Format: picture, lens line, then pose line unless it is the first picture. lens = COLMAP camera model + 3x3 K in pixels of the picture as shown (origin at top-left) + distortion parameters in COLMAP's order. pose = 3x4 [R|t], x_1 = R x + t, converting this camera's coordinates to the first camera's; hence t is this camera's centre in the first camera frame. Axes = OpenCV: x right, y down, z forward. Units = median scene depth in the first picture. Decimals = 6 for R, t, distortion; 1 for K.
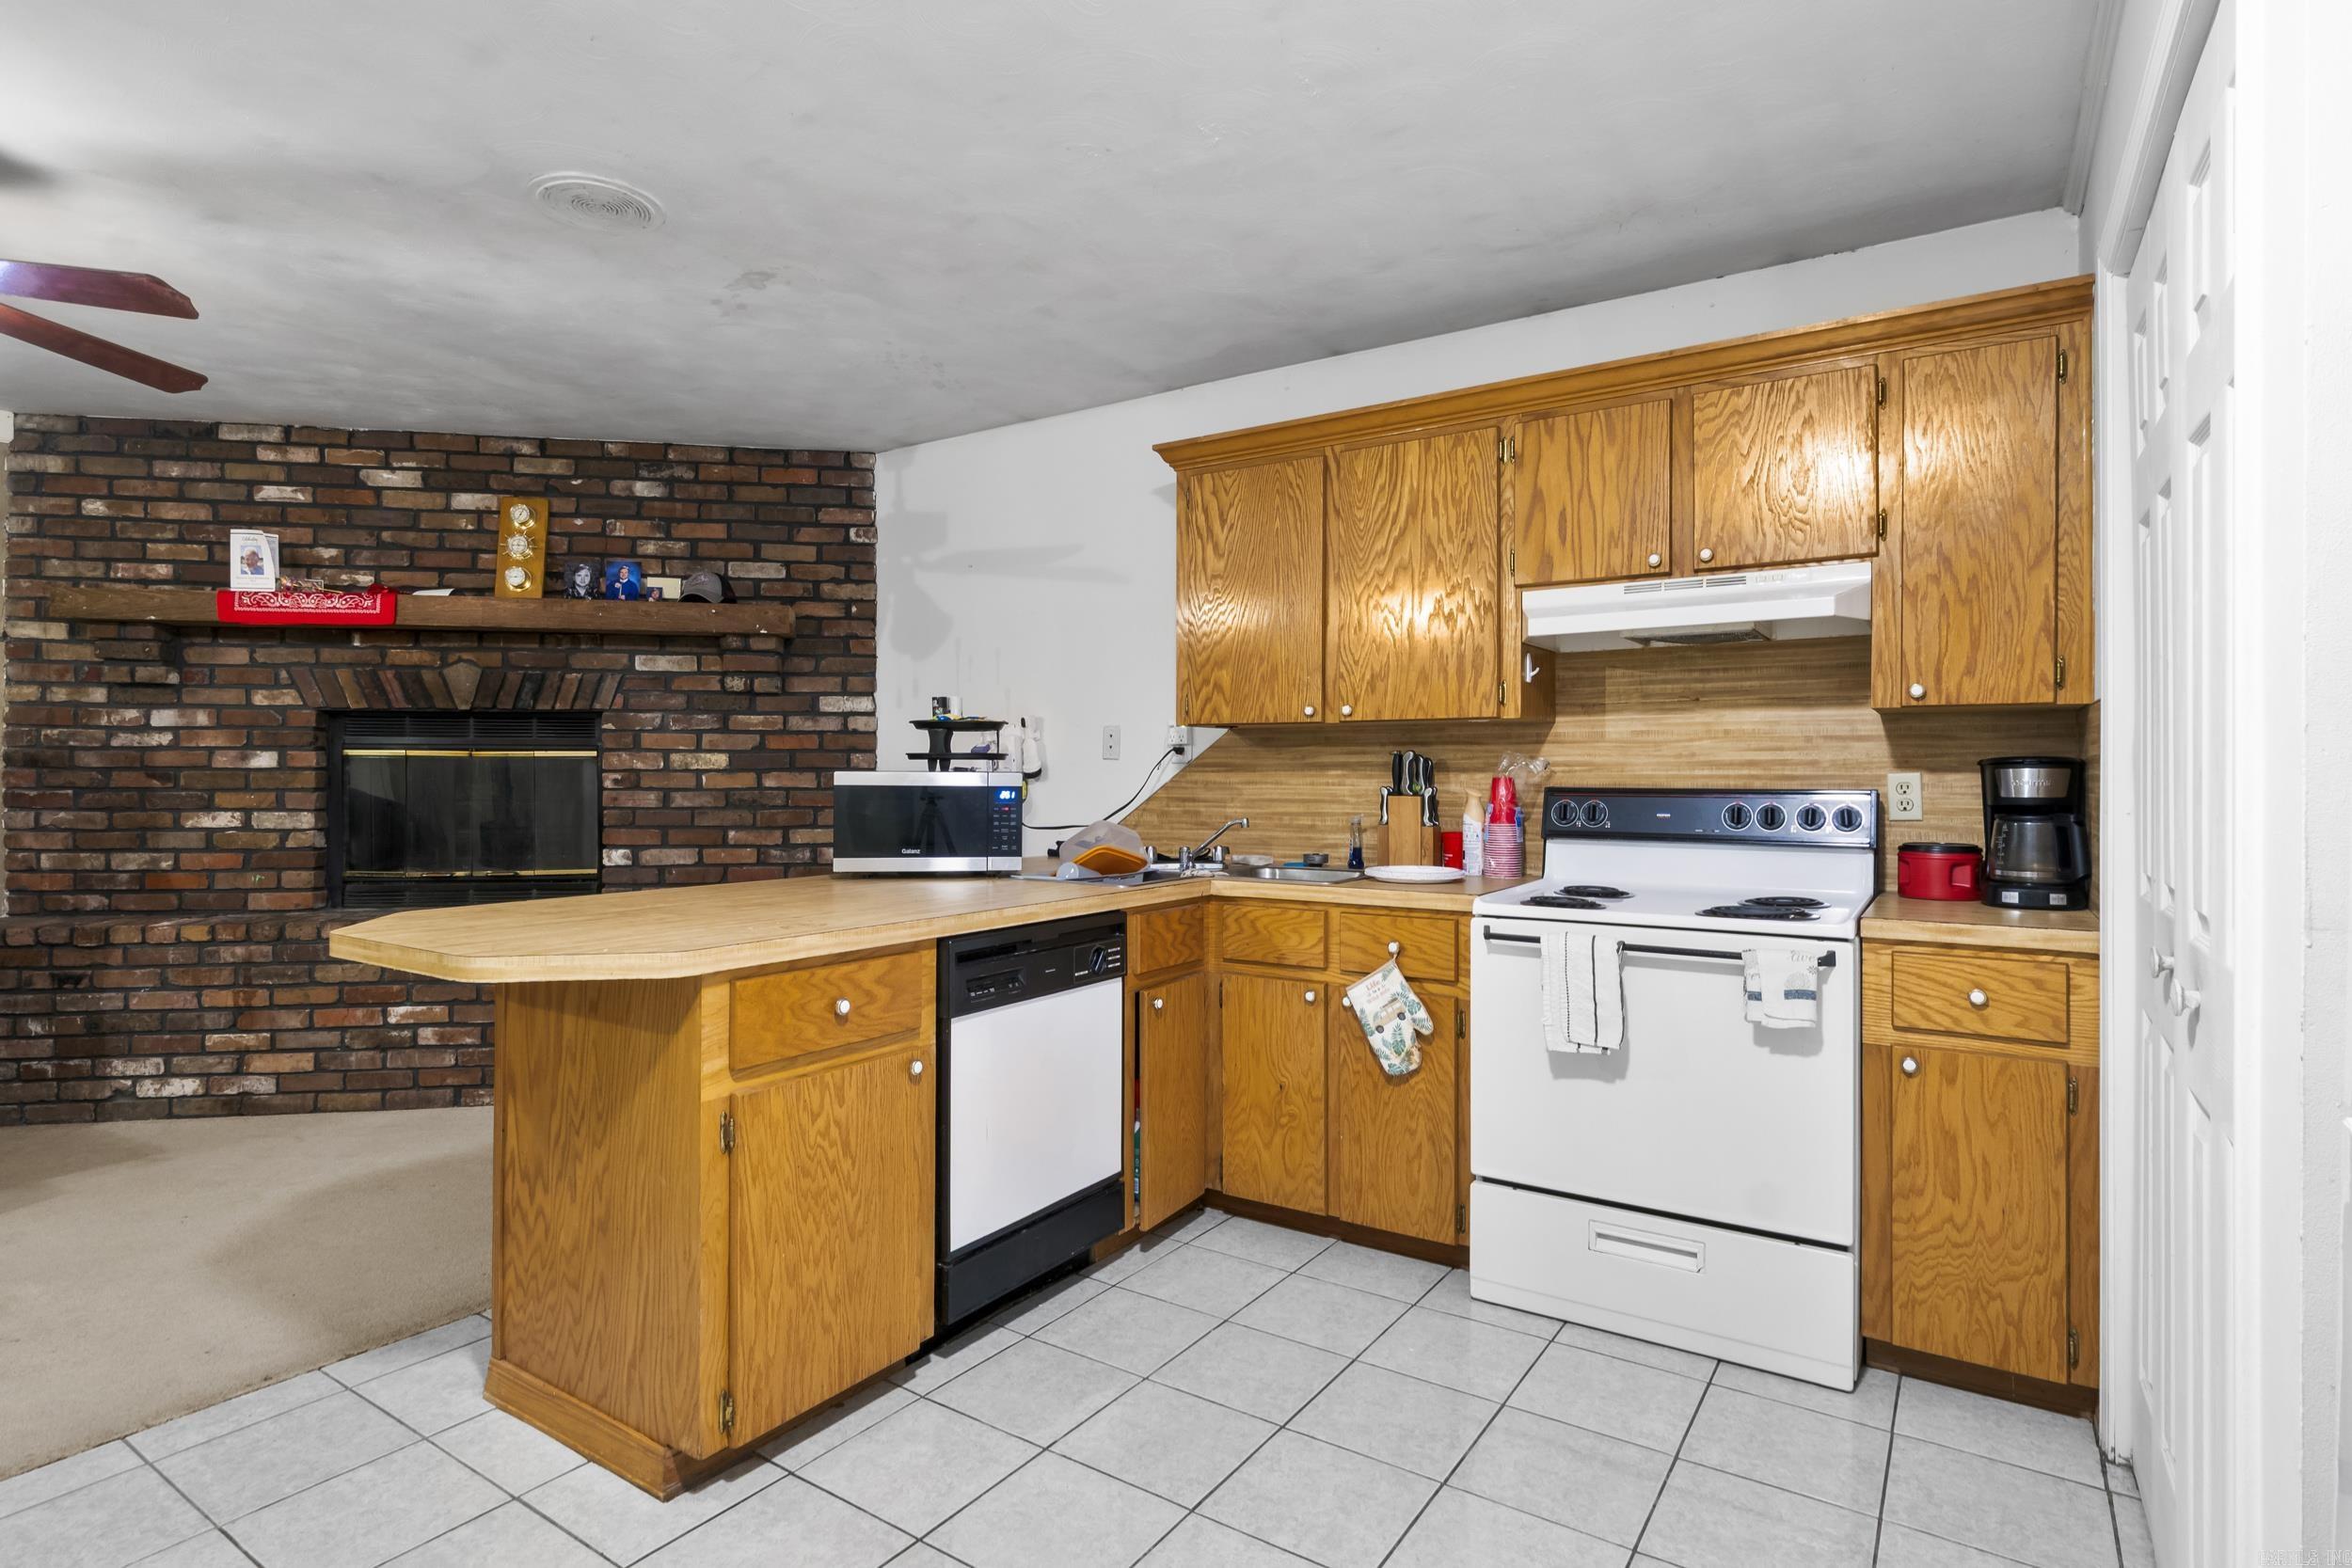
lens RADIAL K [[1219.3, 0, 1165.9], [0, 1219.3, 781.0], [0, 0, 1]] dist [0.001061, 0.000974]
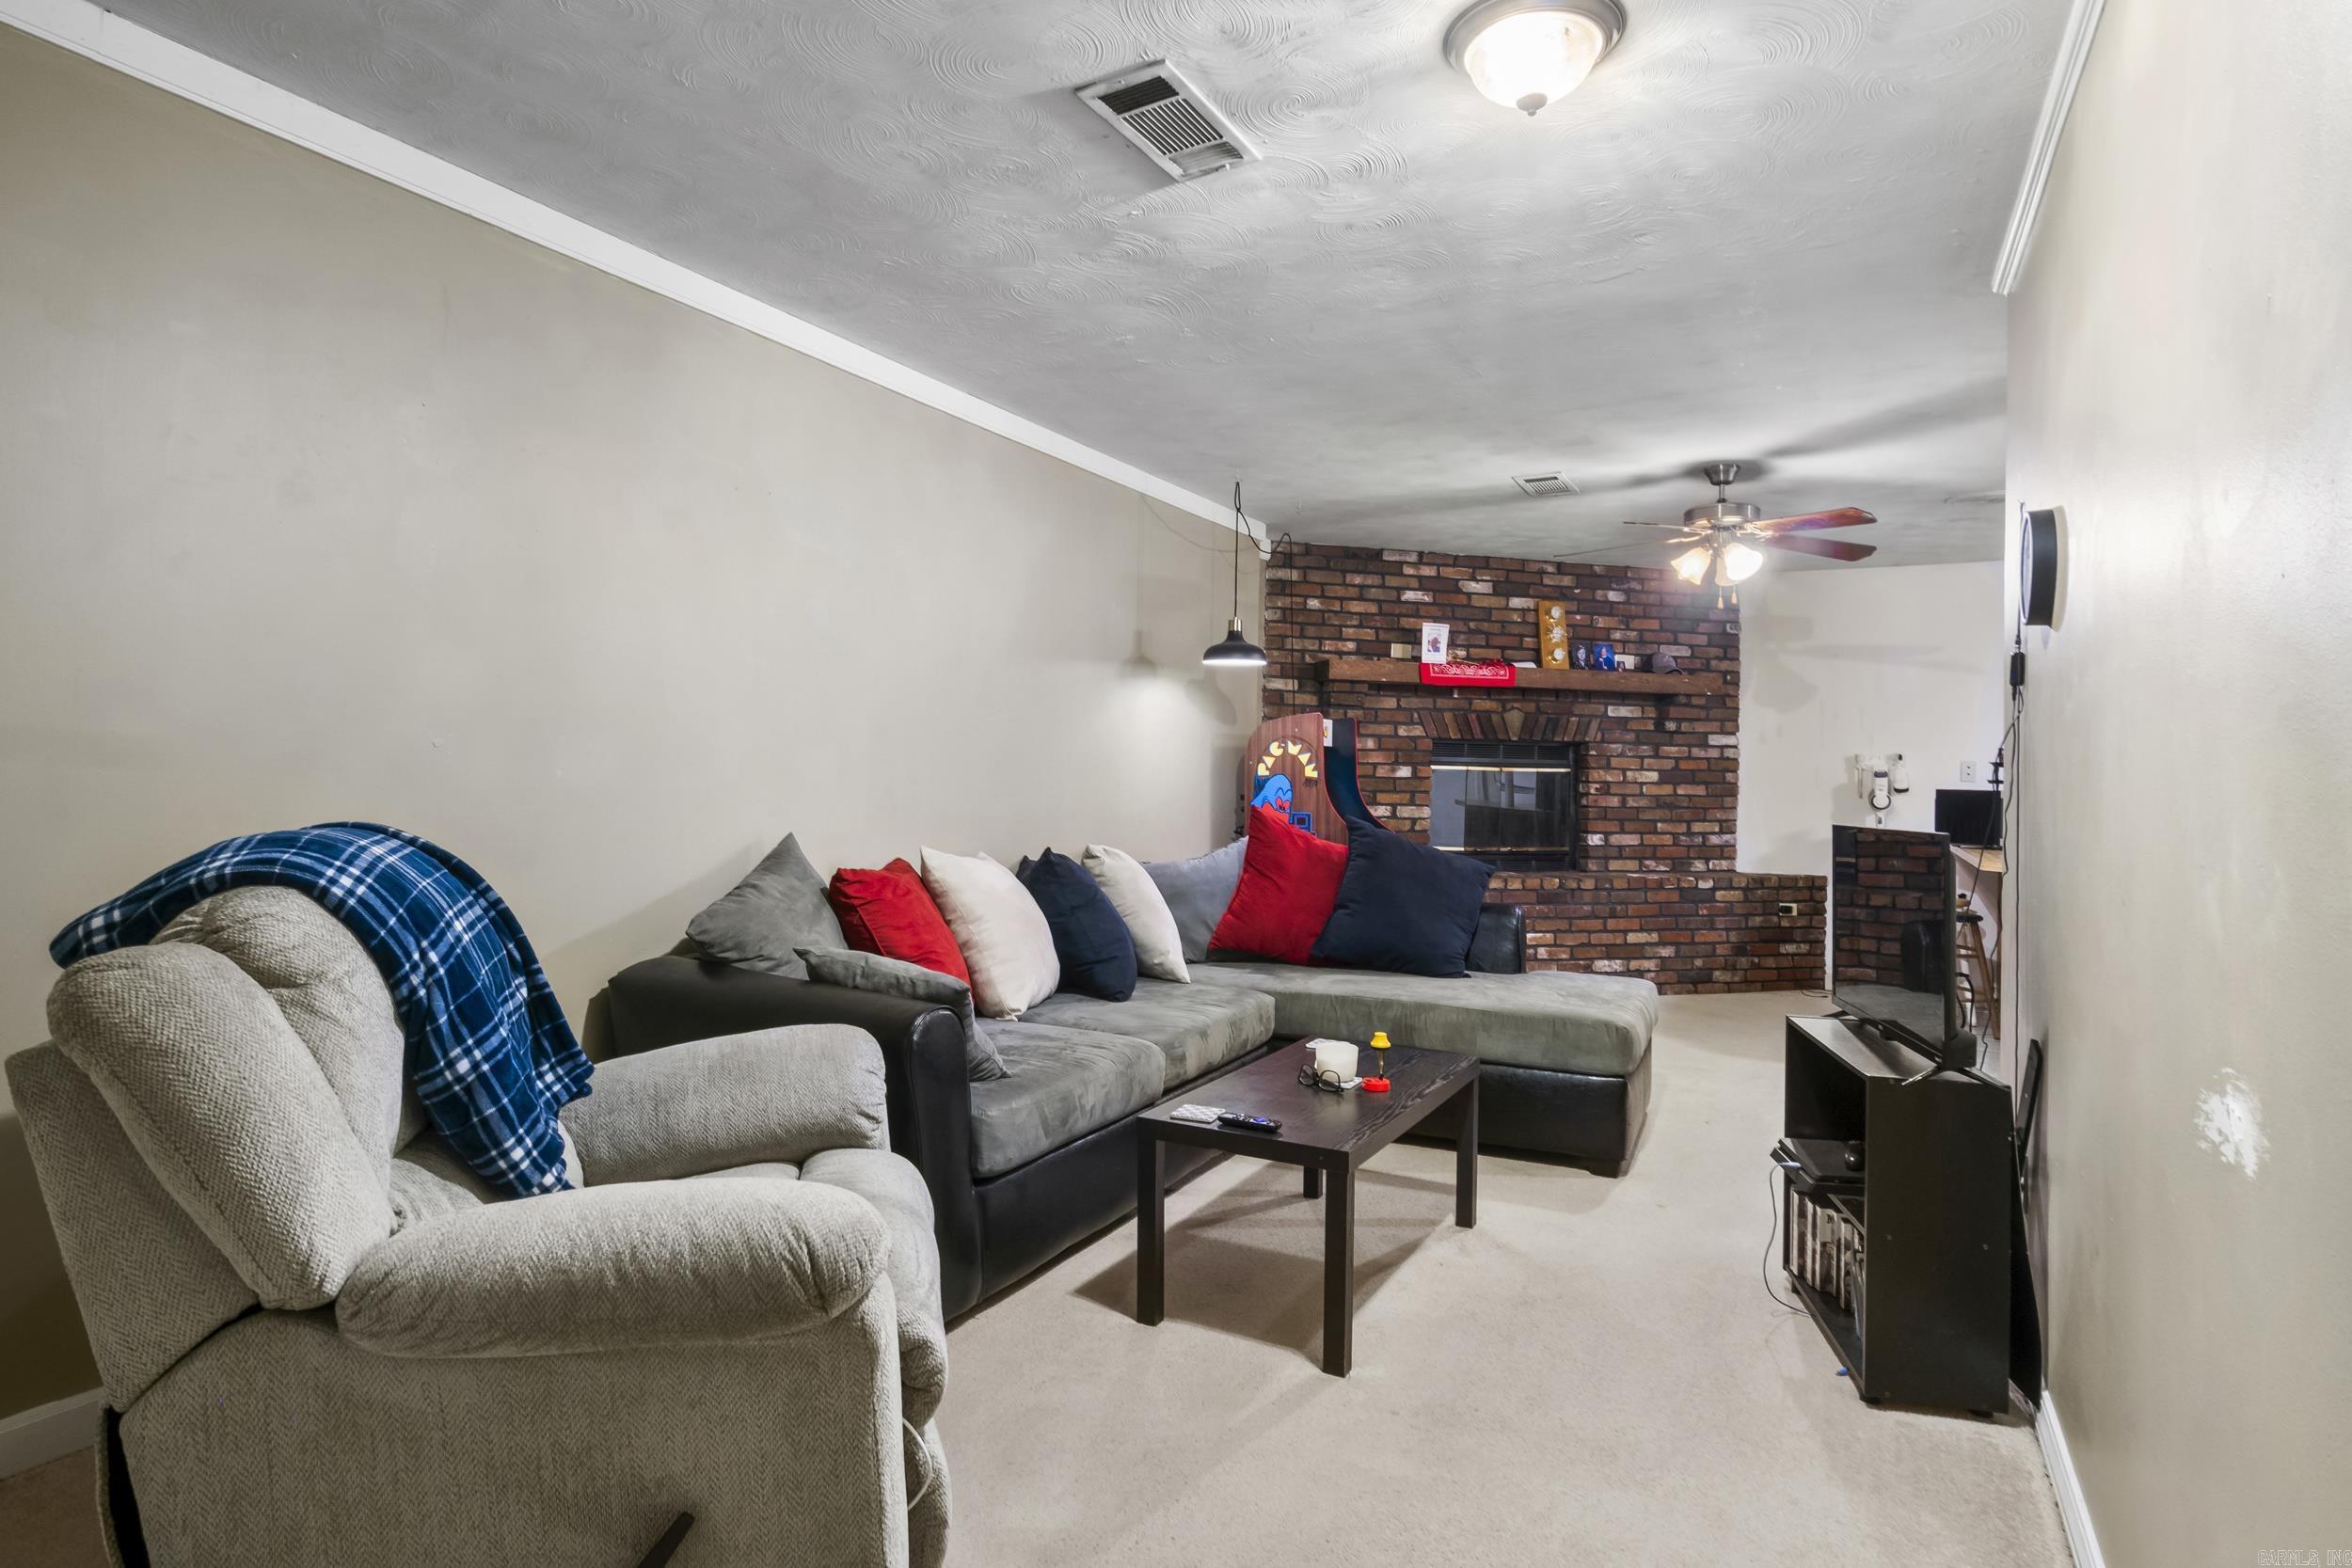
lens RADIAL K [[1219.3, 0, 1174.6], [0, 1219.3, 770.5], [0, 0, 1]] dist [0.001061, 0.000974]
pose [[0.995938, 0.017107, 0.088401, -1.130552], [-0.016442, 0.999831, -0.008243, -0.001915], [-0.088527, 0.006756, 0.996051, -0.468725]]
